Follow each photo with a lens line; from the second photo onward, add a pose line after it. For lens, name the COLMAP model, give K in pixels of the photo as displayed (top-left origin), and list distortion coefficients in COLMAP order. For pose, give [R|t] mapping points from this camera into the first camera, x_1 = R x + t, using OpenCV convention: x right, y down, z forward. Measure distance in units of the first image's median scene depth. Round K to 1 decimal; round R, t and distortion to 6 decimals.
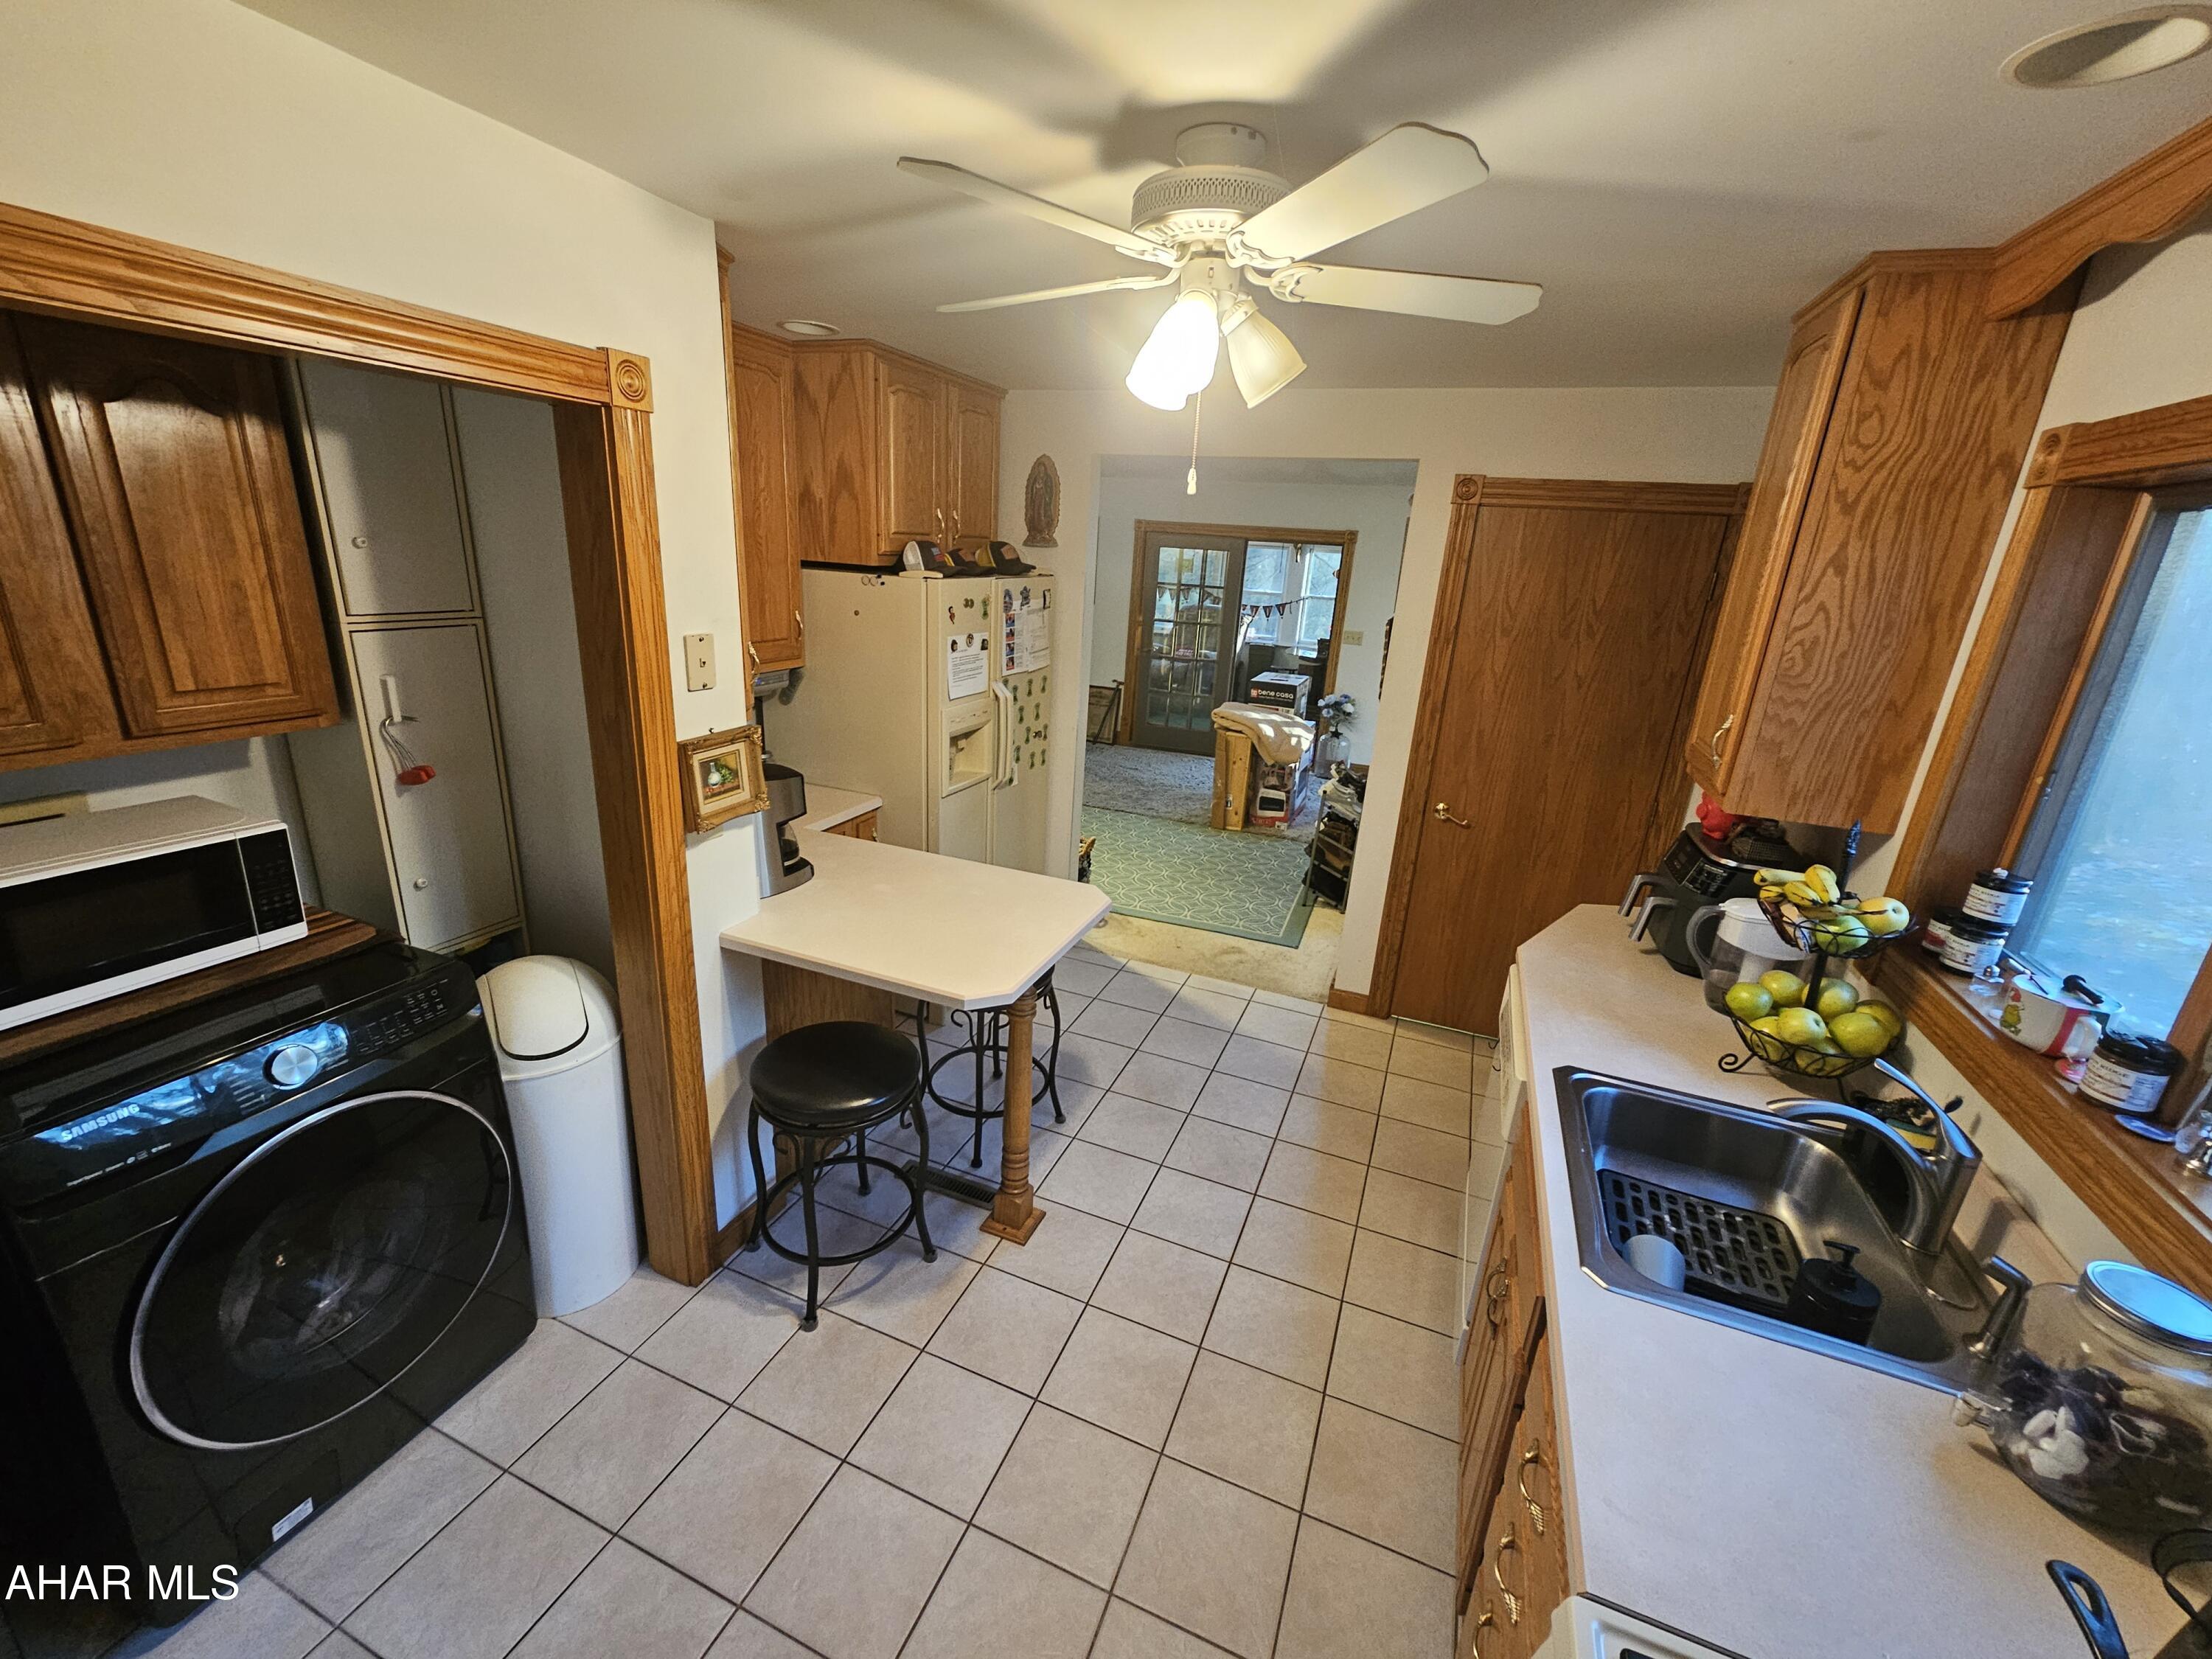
lens RADIAL K [[906.0, 0, 1093.8], [0, 906.0, 834.8], [0, 0, 1]] dist [-0.000476, -0.000788]
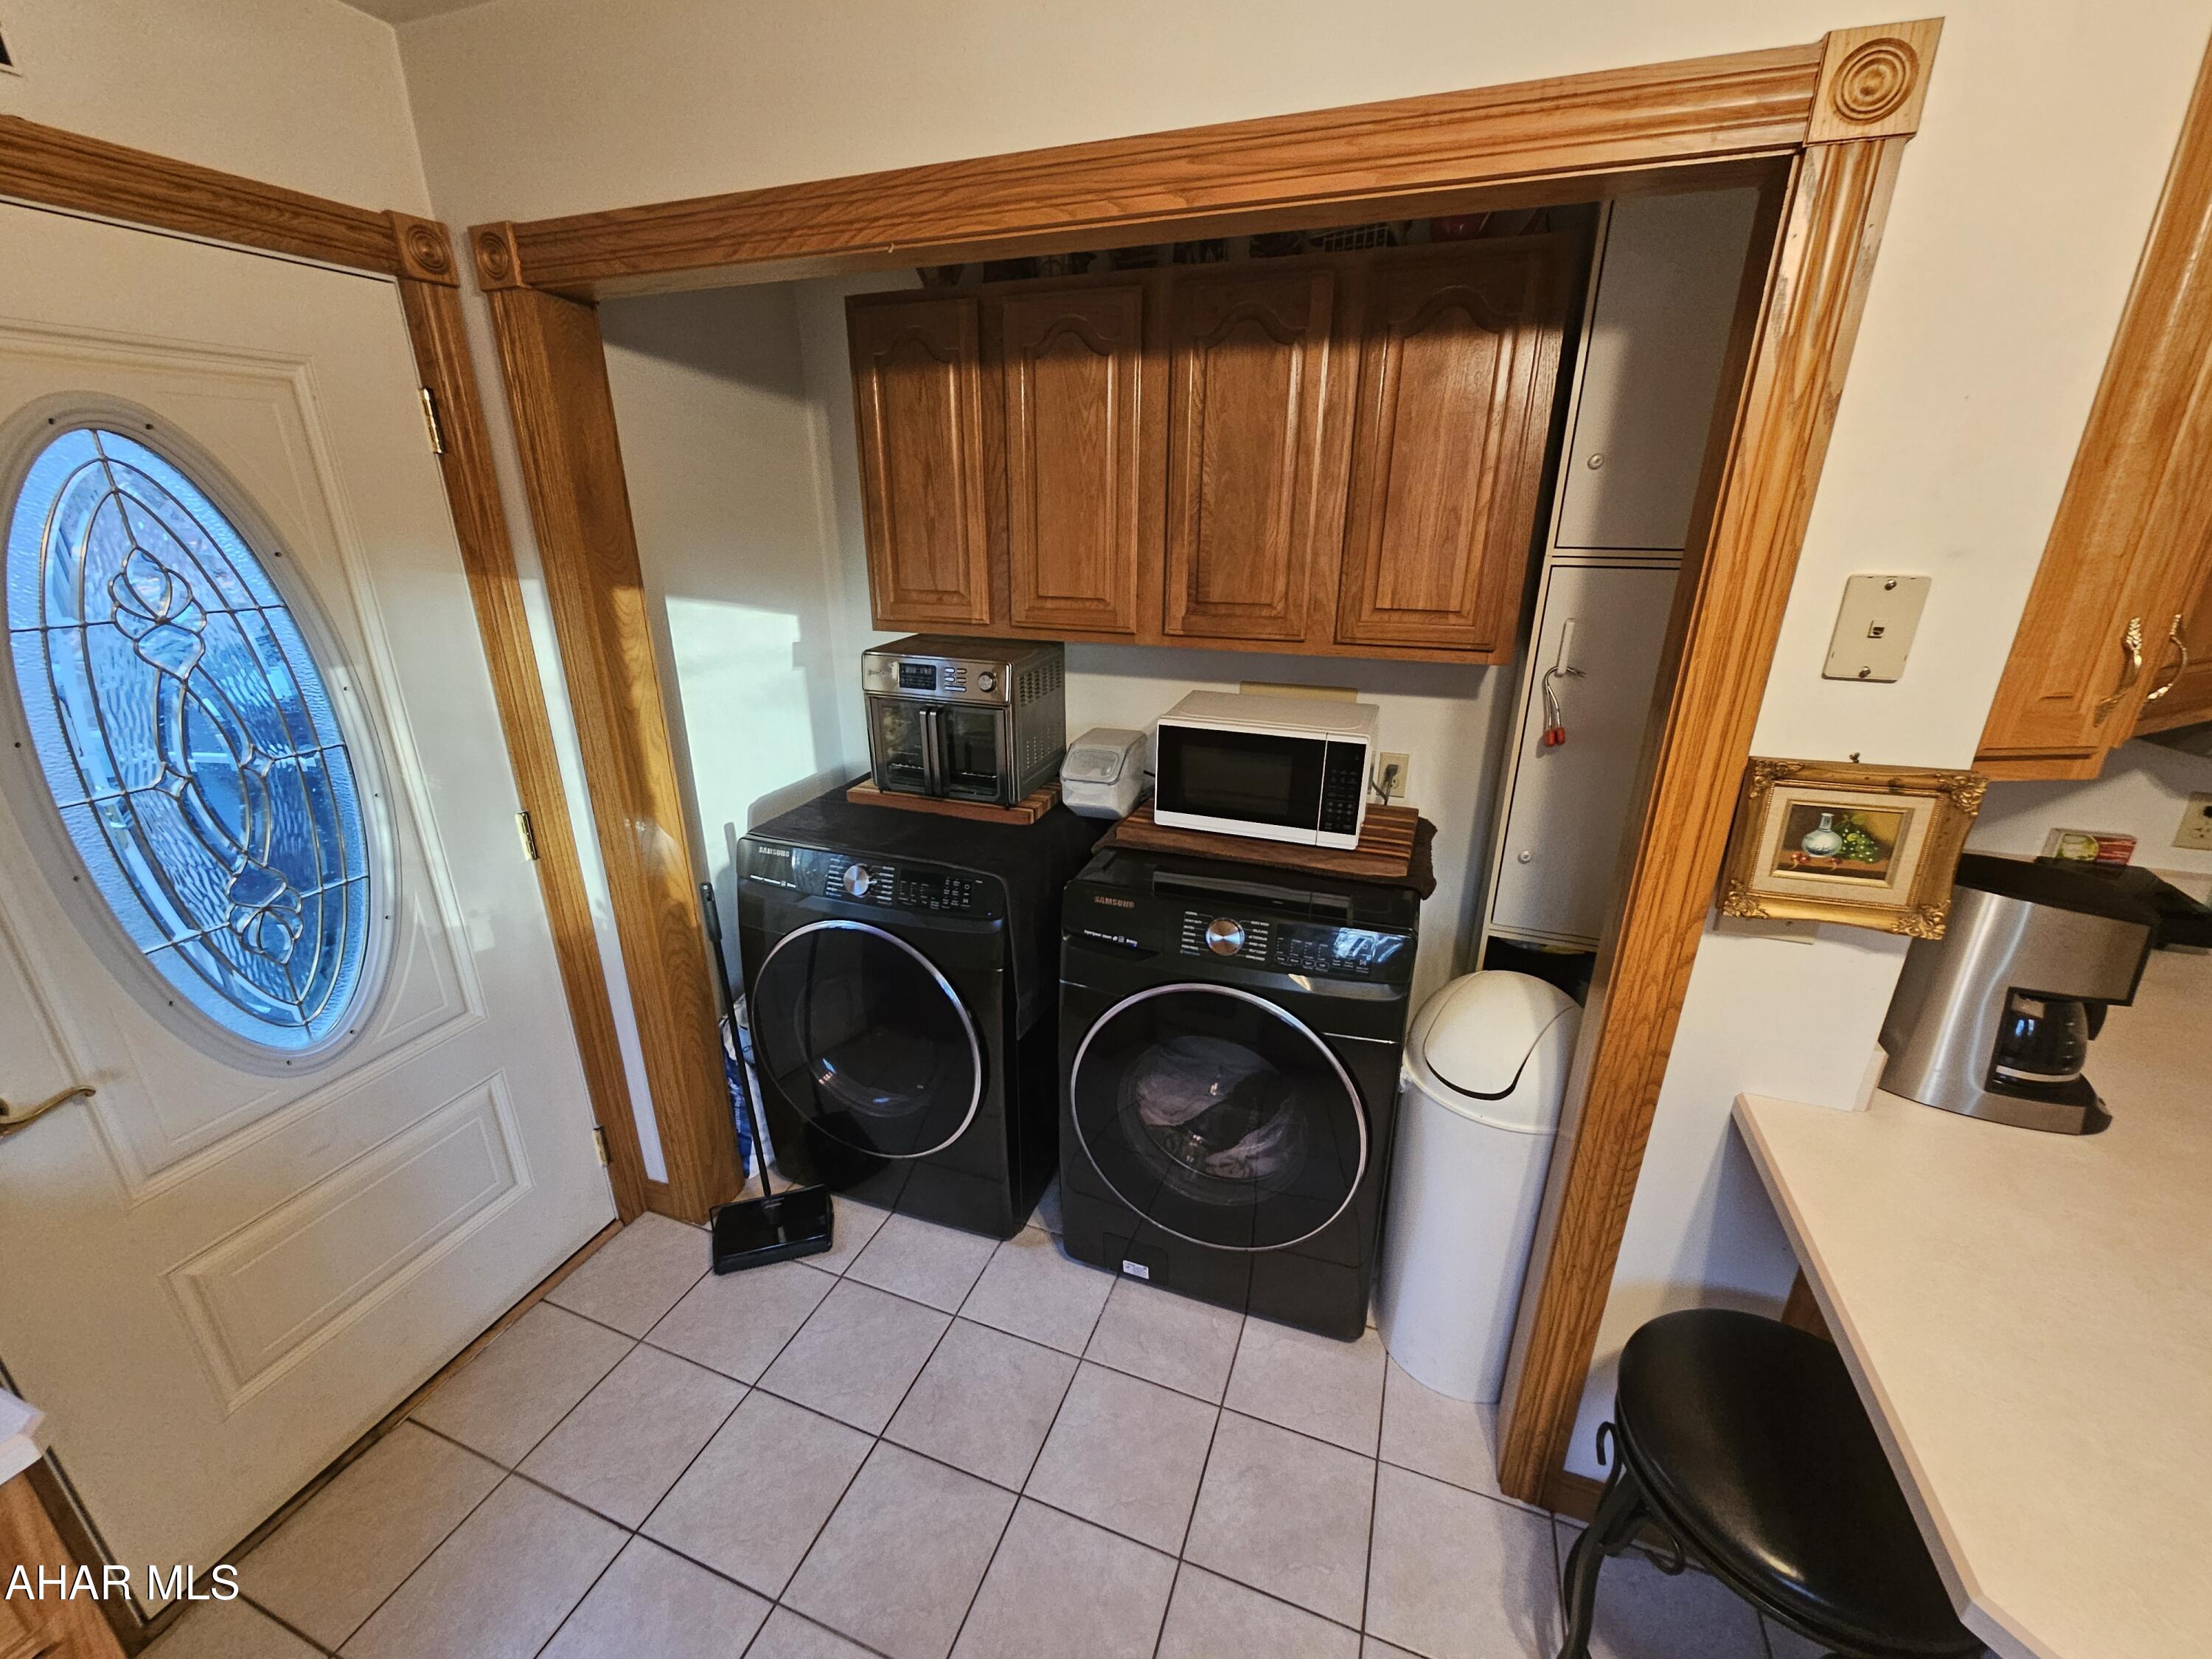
lens RADIAL K [[906.0, 0, 1098.9], [0, 906.0, 839.7], [0, 0, 1]] dist [-0.000476, -0.000788]
pose [[0.025587, 0.293479, -0.955623, 0.103901], [-0.303592, 0.913069, 0.272281, -0.085076], [0.952459, 0.283152, 0.112461, 0.550423]]
